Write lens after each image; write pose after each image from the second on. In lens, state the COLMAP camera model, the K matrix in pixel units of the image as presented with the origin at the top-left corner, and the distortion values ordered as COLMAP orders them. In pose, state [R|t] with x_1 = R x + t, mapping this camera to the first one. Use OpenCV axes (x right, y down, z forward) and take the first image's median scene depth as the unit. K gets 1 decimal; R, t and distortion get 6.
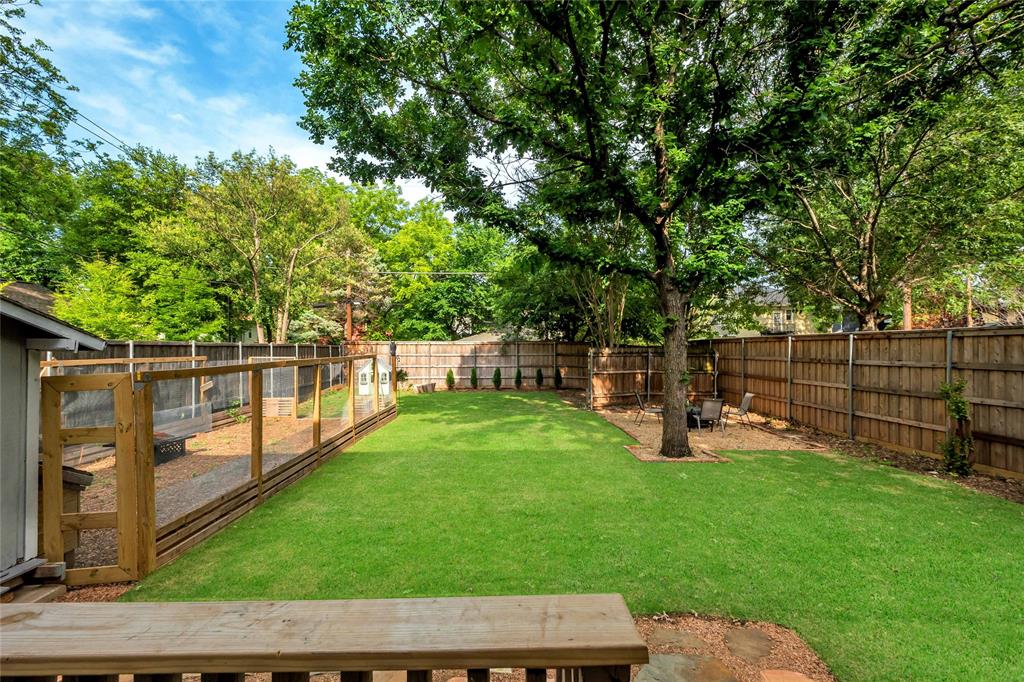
lens RADIAL K [[444.6, 0, 510.3], [0, 444.6, 346.8], [0, 0, 1]] dist [-0.001372, -0.000058]
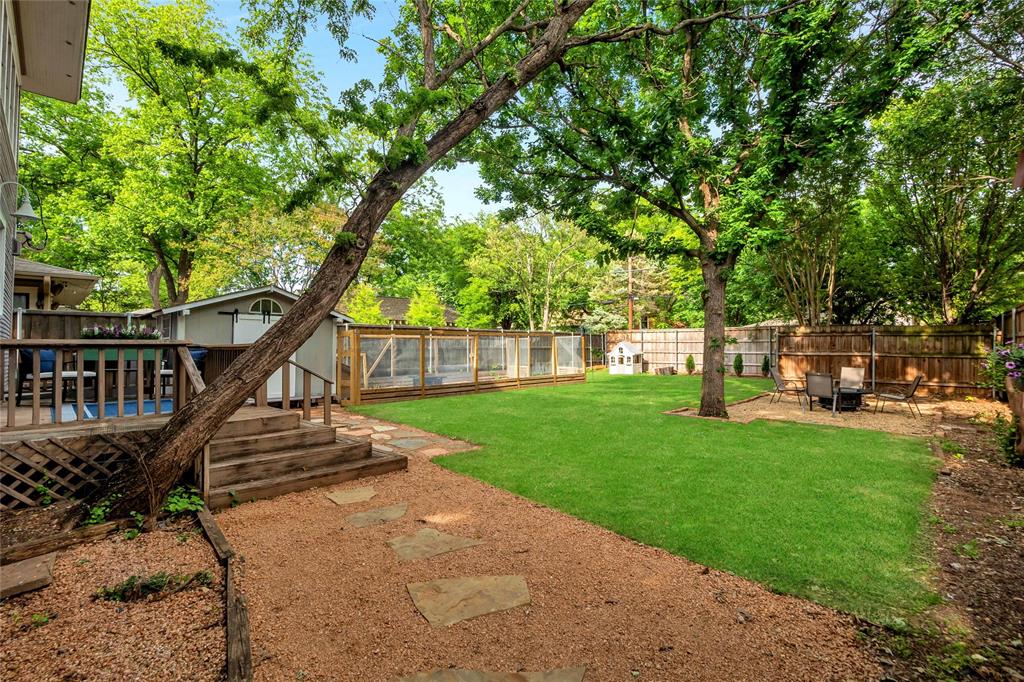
lens RADIAL K [[444.6, 0, 512.5], [0, 444.6, 340.9], [0, 0, 1]] dist [-0.001372, -0.000058]
pose [[0.707749, -0.007792, -0.706421, 0.415706], [0.001858, 0.999956, -0.009168, 0.036418], [0.706462, 0.005176, 0.707732, -0.053525]]
